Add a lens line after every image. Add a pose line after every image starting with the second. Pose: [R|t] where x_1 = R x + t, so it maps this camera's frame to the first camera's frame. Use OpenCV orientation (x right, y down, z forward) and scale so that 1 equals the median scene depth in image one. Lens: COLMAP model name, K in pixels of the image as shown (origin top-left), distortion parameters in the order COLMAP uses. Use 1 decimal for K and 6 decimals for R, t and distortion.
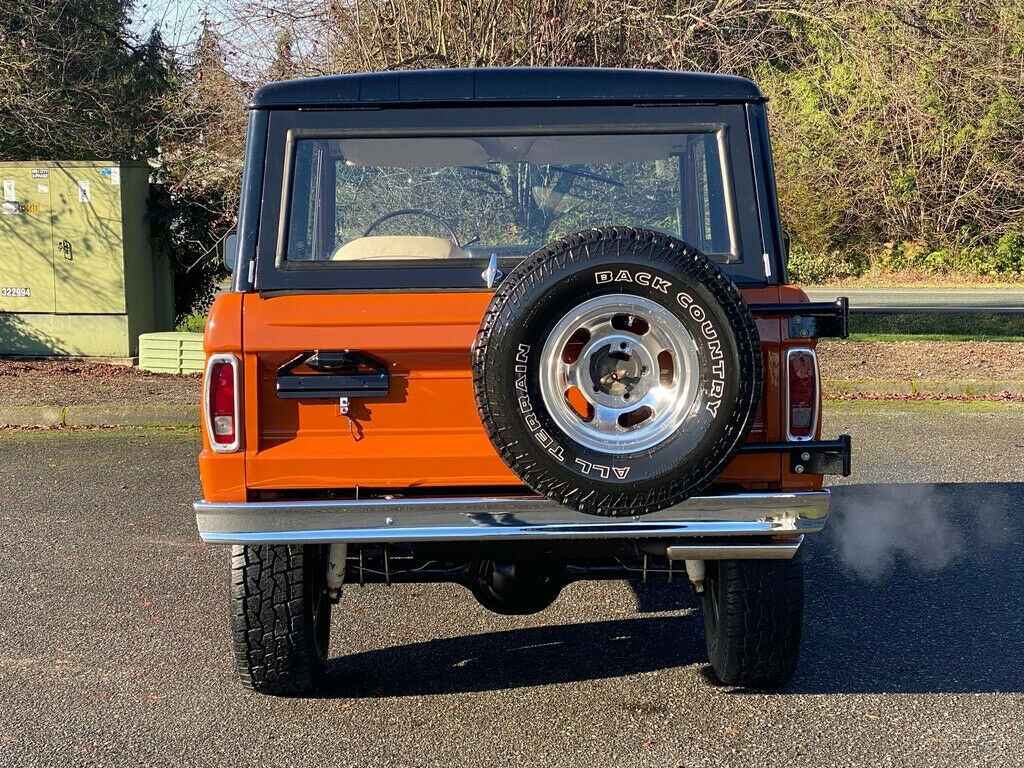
lens RADIAL K [[1745.5, 0, 511.7], [0, 1745.5, 377.1], [0, 0, 1]] dist [0.101713, 0.000000]
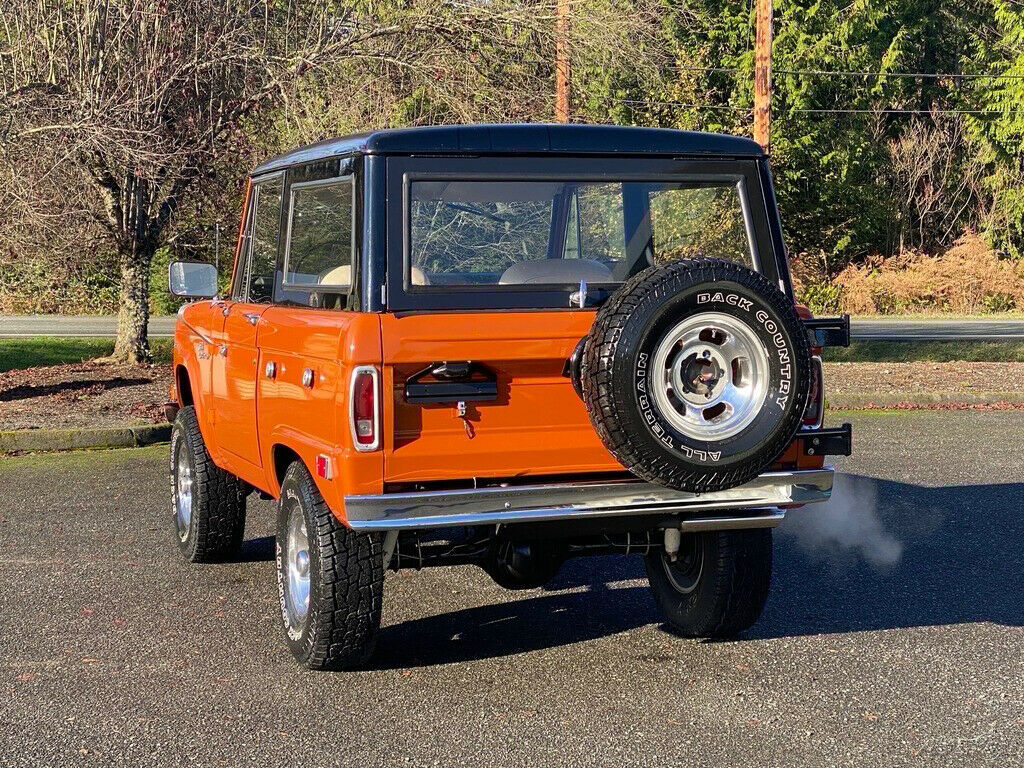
lens RADIAL K [[1745.5, 0, 508.5], [0, 1745.5, 388.4], [0, 0, 1]] dist [0.101713, 0.000000]
pose [[0.947925, -0.017647, 0.318003, -0.441464], [0.021101, 0.999750, -0.007420, 0.012048], [-0.317793, 0.013744, 0.948061, -0.122654]]
